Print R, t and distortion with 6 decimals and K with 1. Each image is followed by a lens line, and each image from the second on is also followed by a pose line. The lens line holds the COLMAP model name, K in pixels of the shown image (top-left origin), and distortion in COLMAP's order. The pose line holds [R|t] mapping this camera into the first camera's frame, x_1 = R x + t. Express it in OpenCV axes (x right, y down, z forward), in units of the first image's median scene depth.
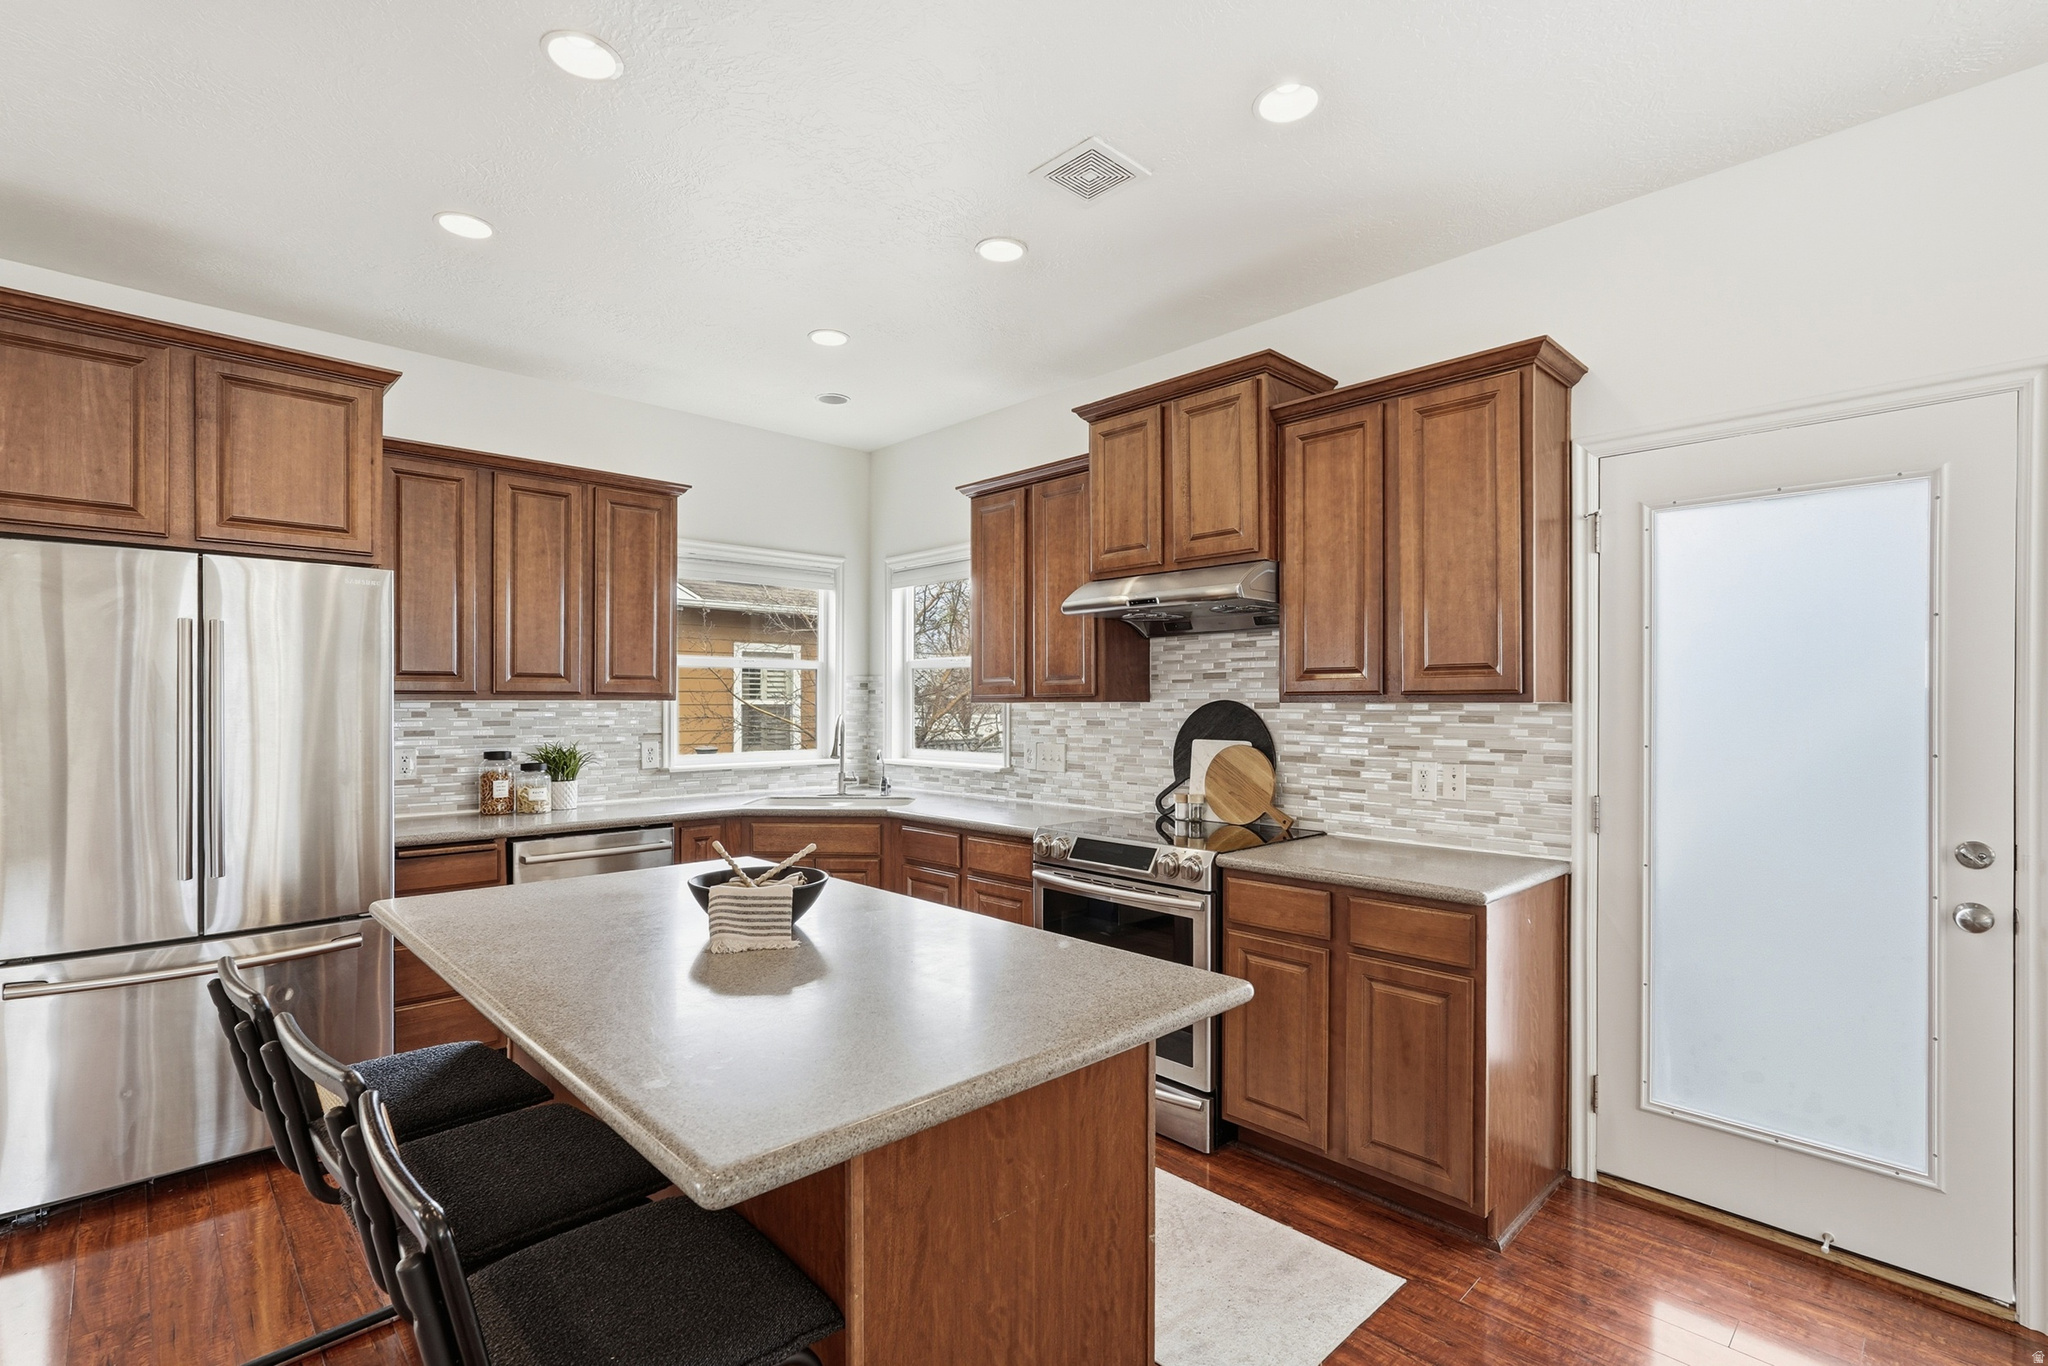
lens RADIAL K [[922.1, 0, 1029.7], [0, 922.1, 705.7], [0, 0, 1]] dist [-0.008881, 0.002340]
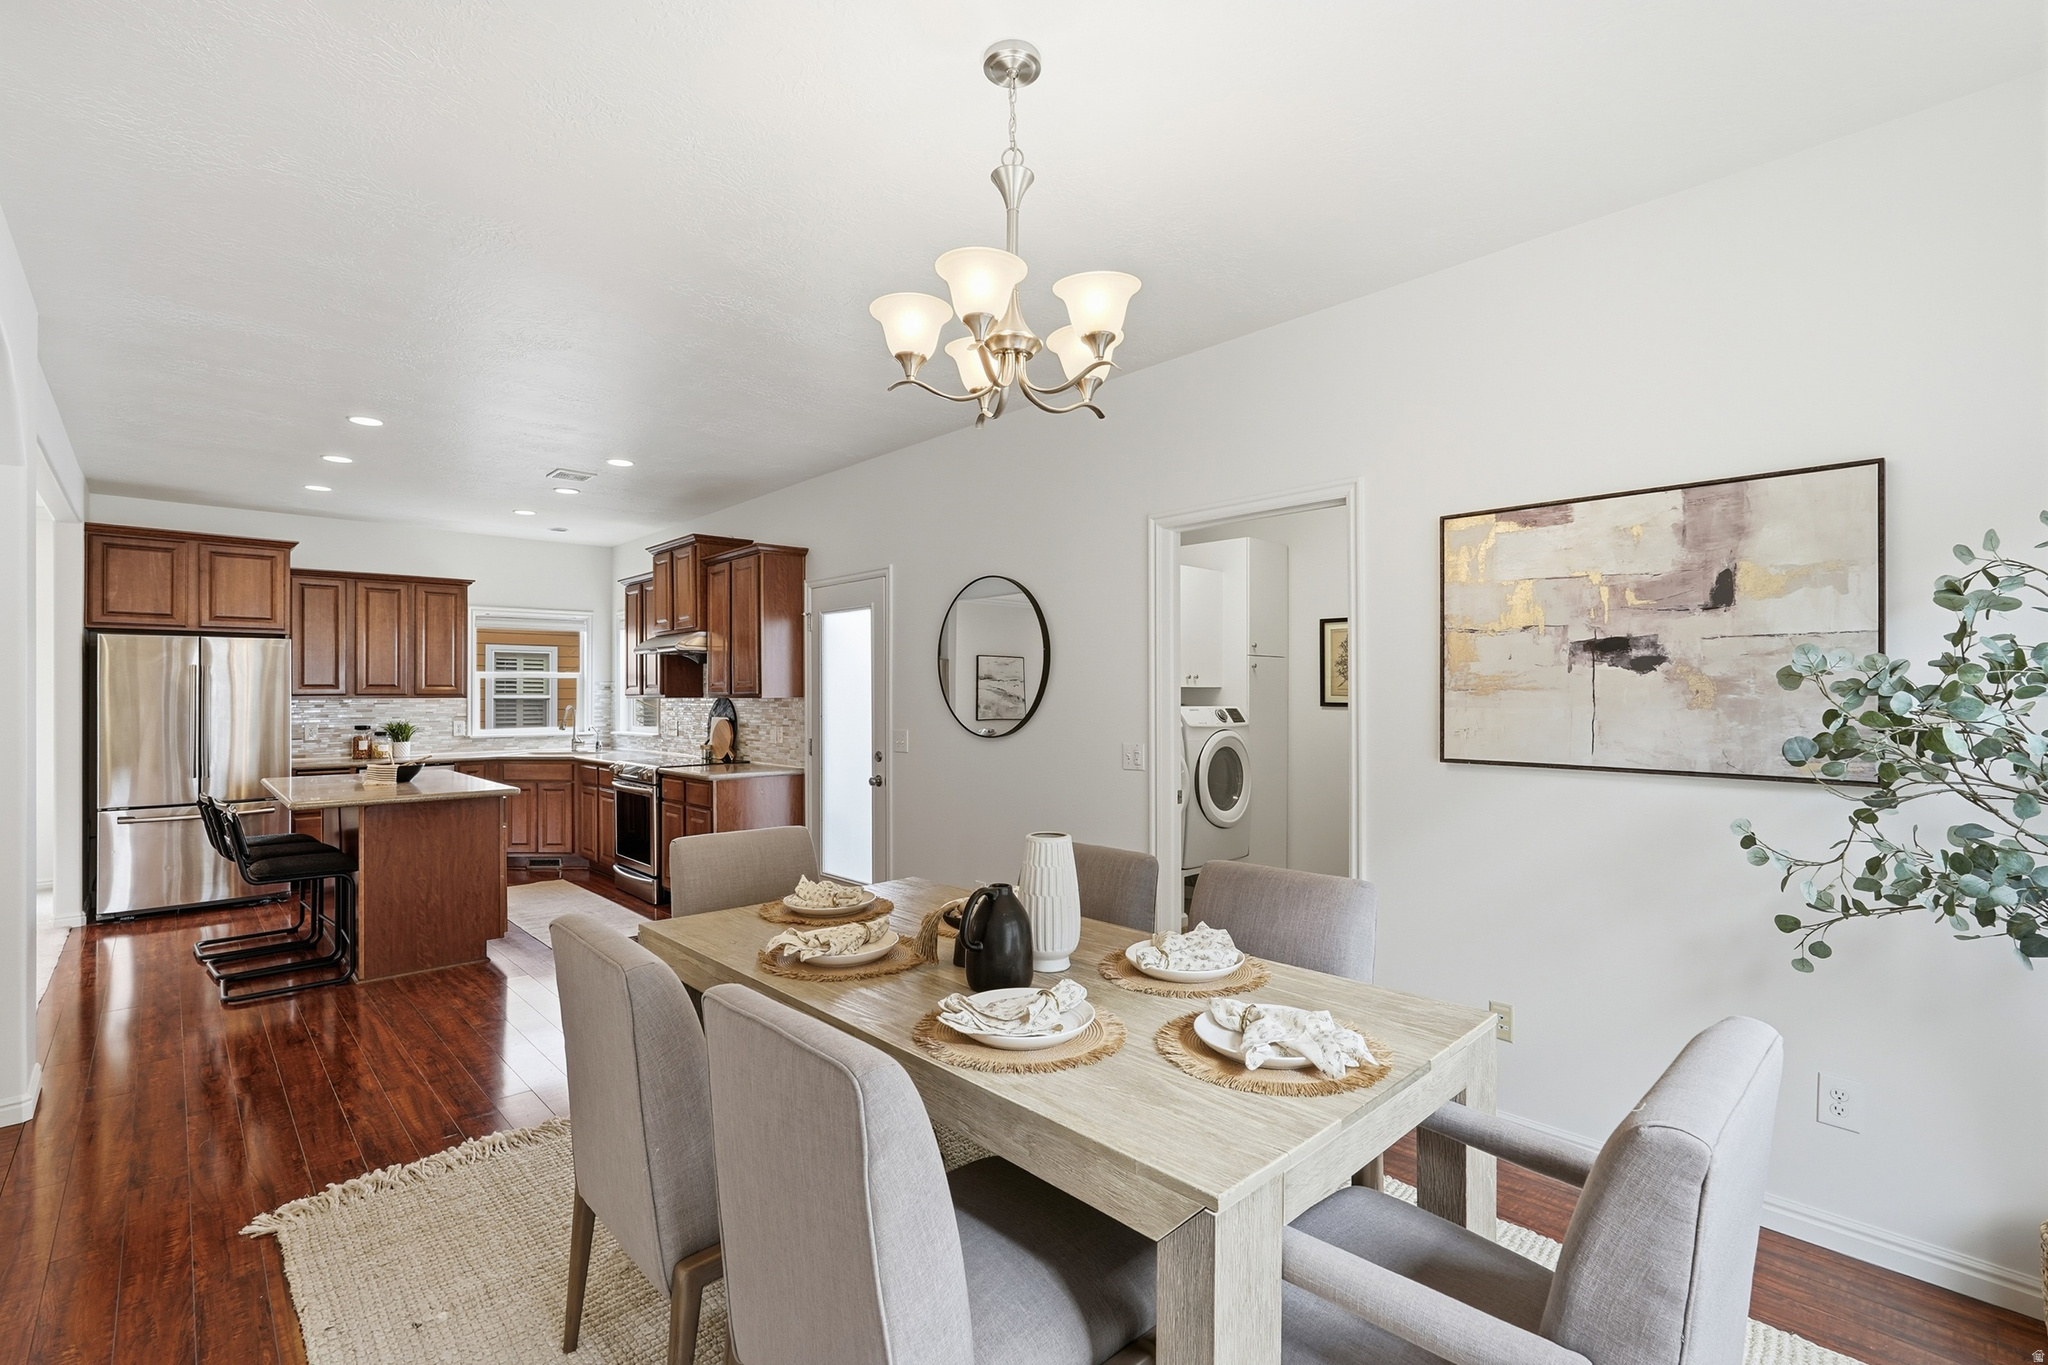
lens RADIAL K [[922.1, 0, 1053.1], [0, 922.1, 688.9], [0, 0, 1]] dist [-0.008881, 0.002340]
pose [[0.999931, -0.005751, -0.010255, 0.892778], [0.005653, 0.999938, -0.009571, 0.000676], [0.010309, 0.009512, 0.999902, -0.905508]]
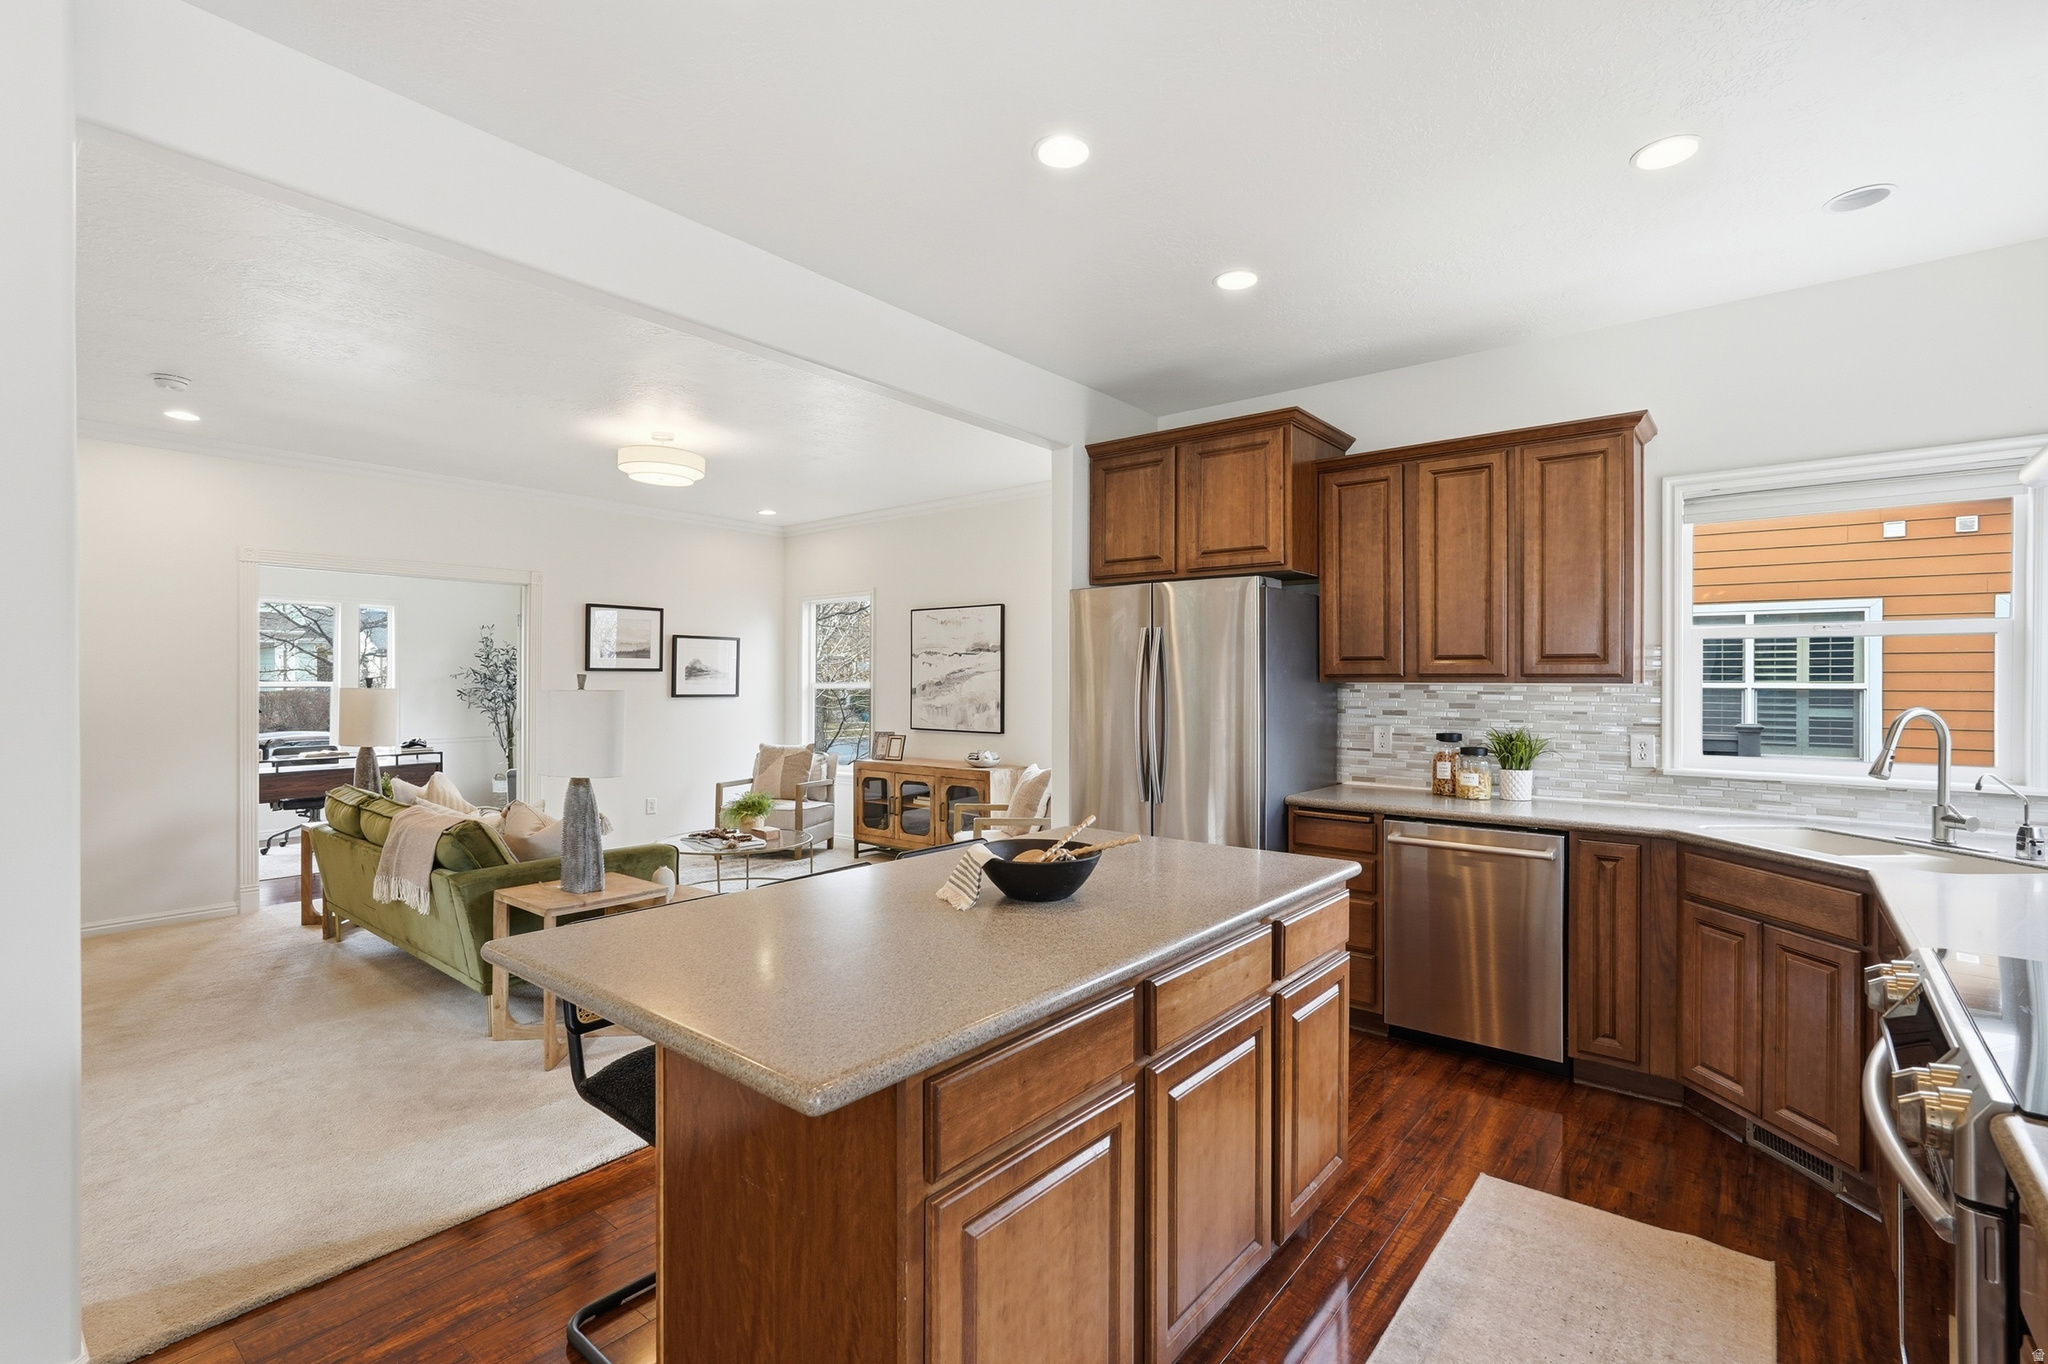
lens RADIAL K [[922.1, 0, 1030.2], [0, 922.1, 675.3], [0, 0, 1]] dist [-0.008881, 0.002340]
pose [[0.125306, -0.004853, -0.992106, 0.383304], [-0.007001, 0.999959, -0.005776, -0.005241], [0.992093, 0.007669, 0.125267, 0.432278]]
